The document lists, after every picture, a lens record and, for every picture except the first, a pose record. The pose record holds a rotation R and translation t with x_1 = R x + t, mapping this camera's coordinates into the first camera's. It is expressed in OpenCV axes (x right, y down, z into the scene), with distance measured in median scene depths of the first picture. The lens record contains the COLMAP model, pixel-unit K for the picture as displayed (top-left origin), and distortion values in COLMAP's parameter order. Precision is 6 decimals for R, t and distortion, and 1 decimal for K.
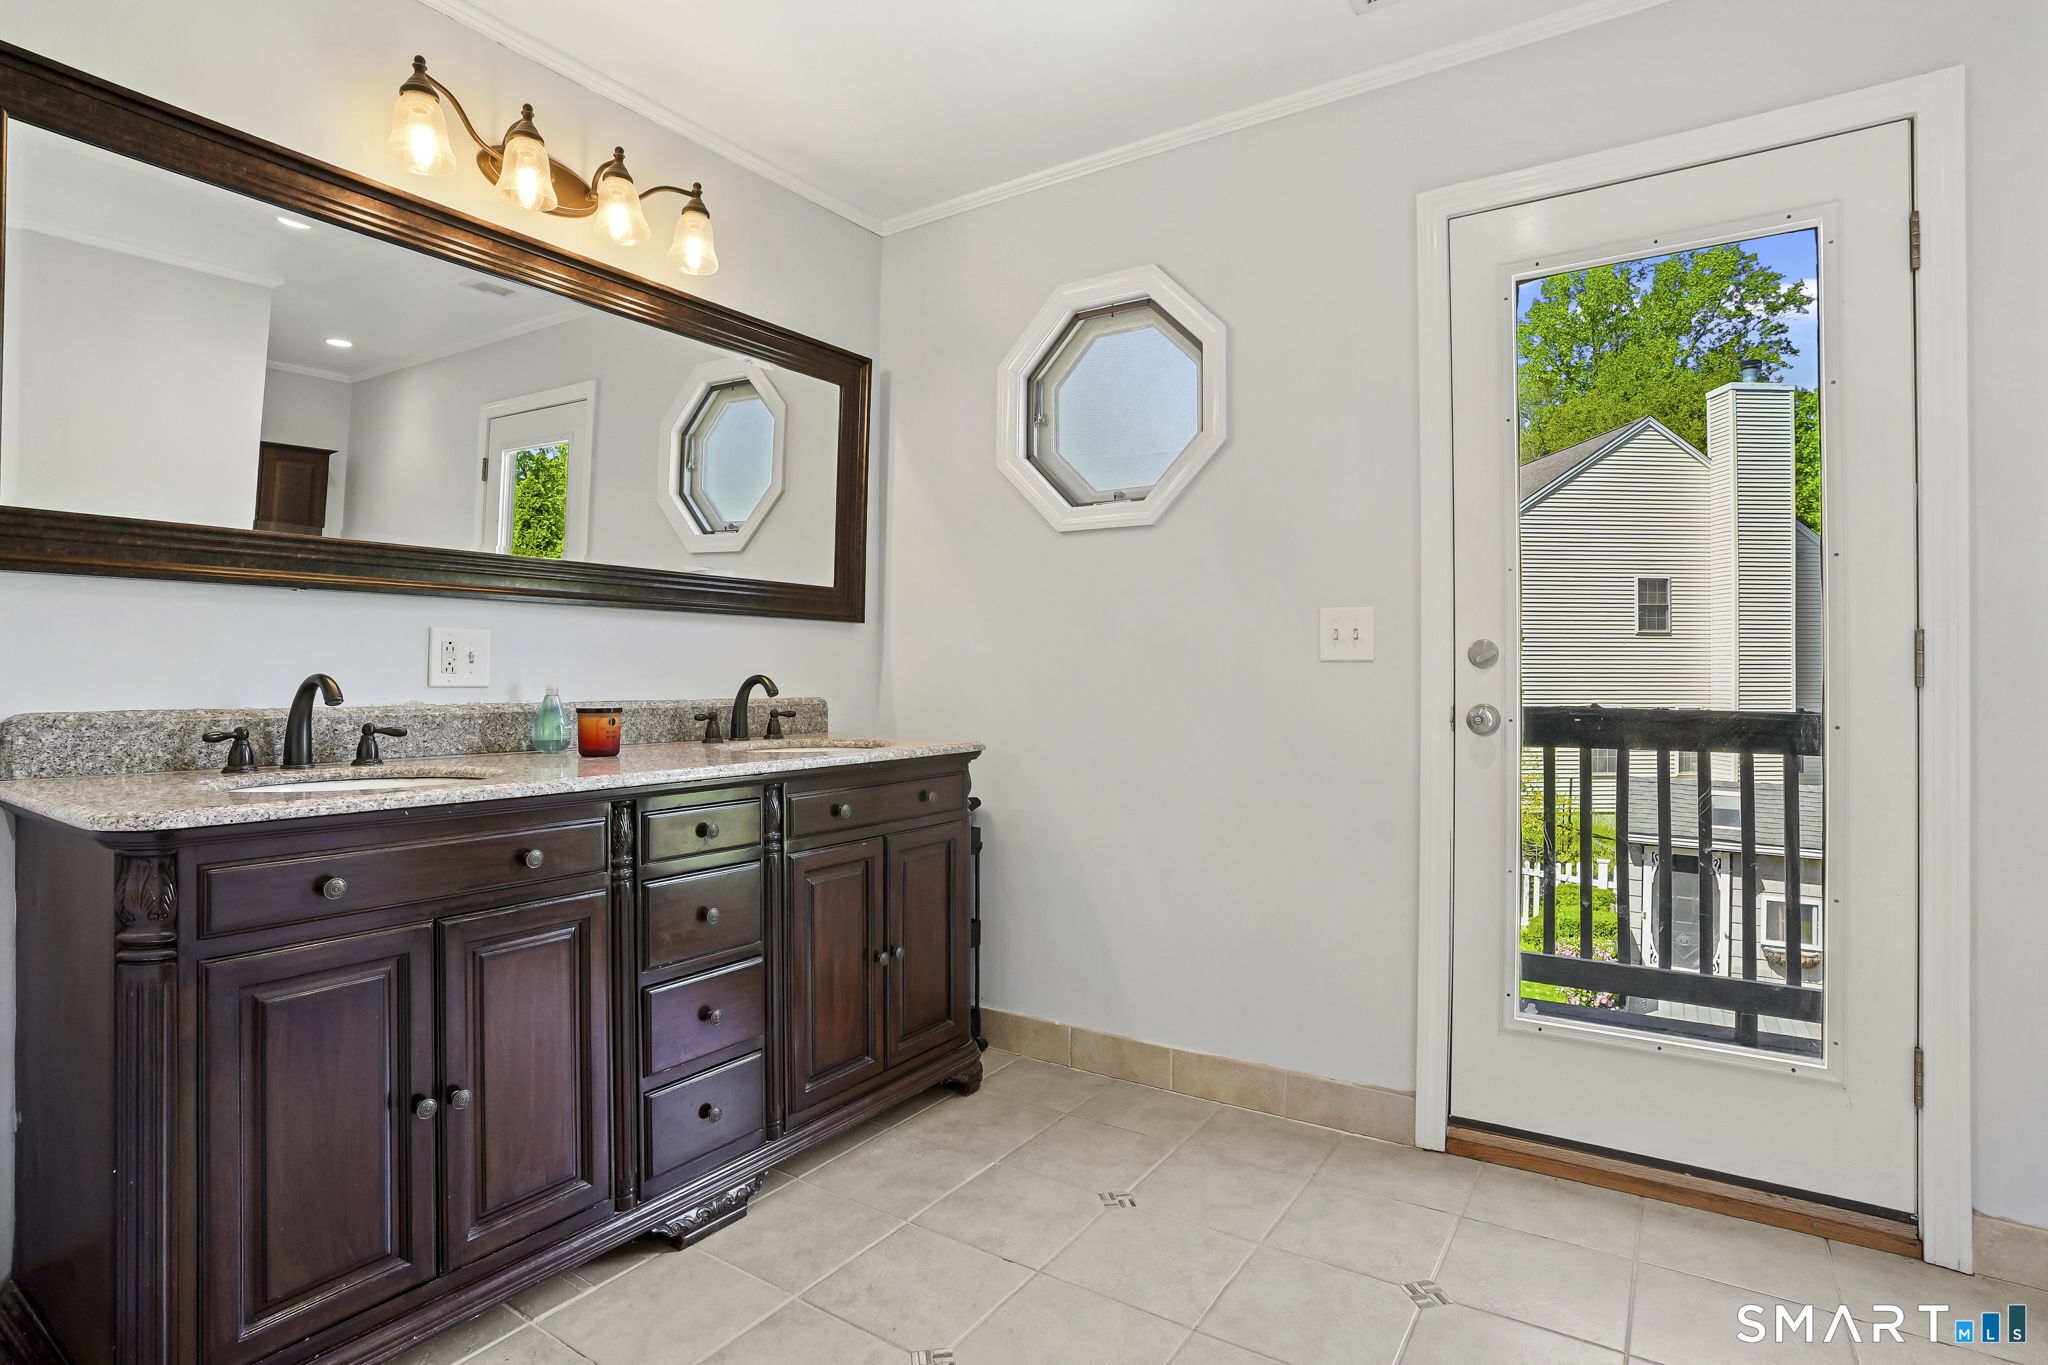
lens RADIAL K [[1105.4, 0, 992.1], [0, 1105.4, 675.1], [0, 0, 1]] dist [-0.036525, 0.000917]
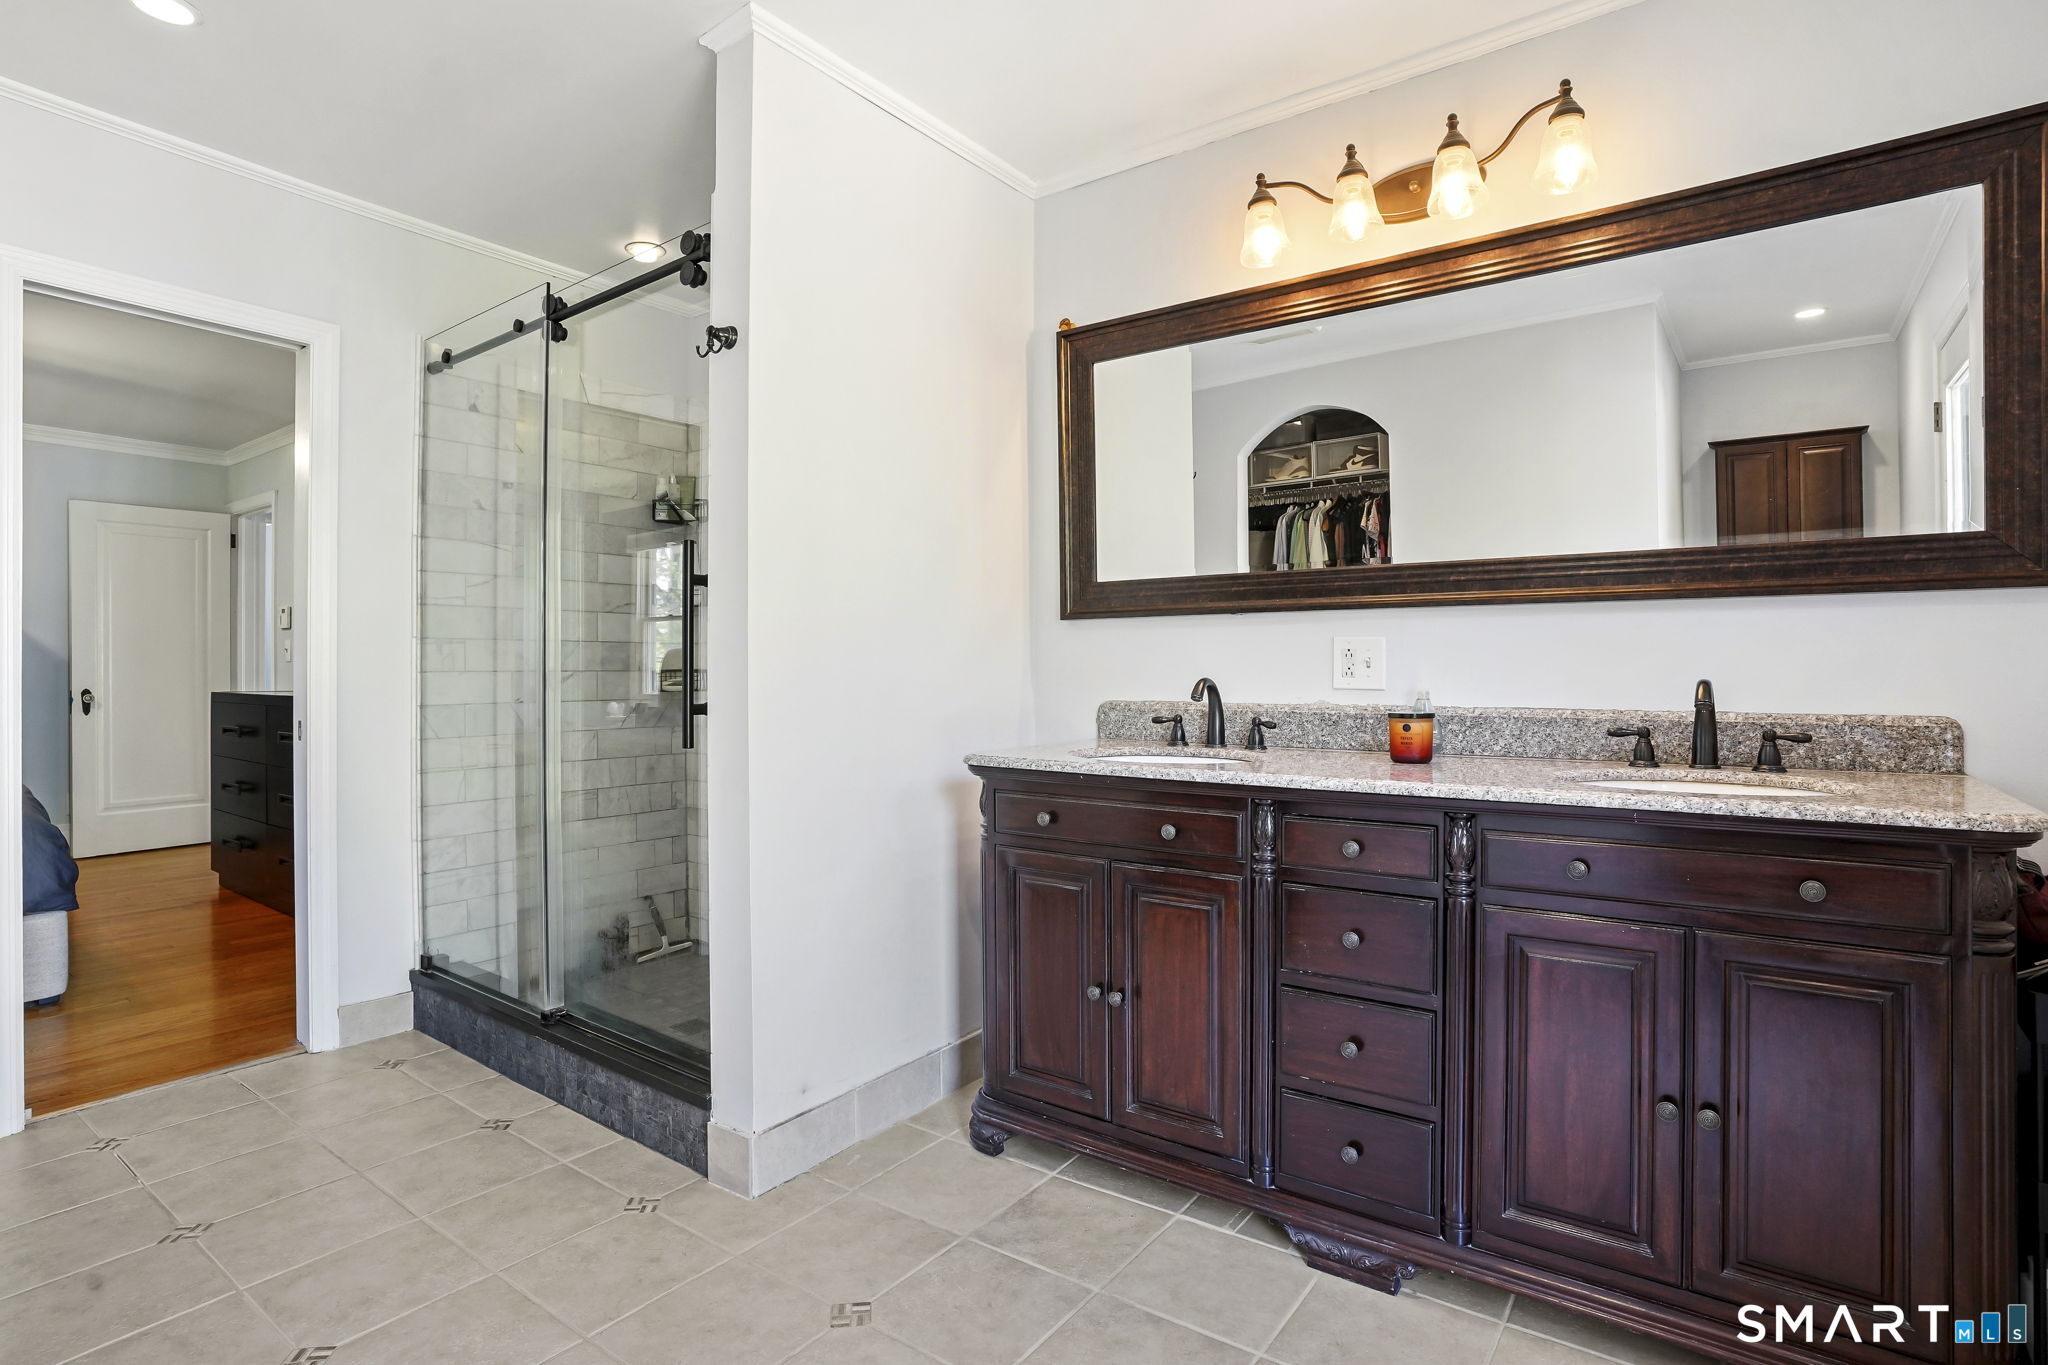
lens RADIAL K [[921.6, 0, 1026.5], [0, 921.6, 712.3], [0, 0, 1]] dist [-0.053866, 0.000194]
pose [[-0.004409, 0.036620, -0.999320, 0.437054], [0.000127, 0.999329, 0.036620, -0.000197], [0.999990, 0.000034, -0.004411, 0.643616]]
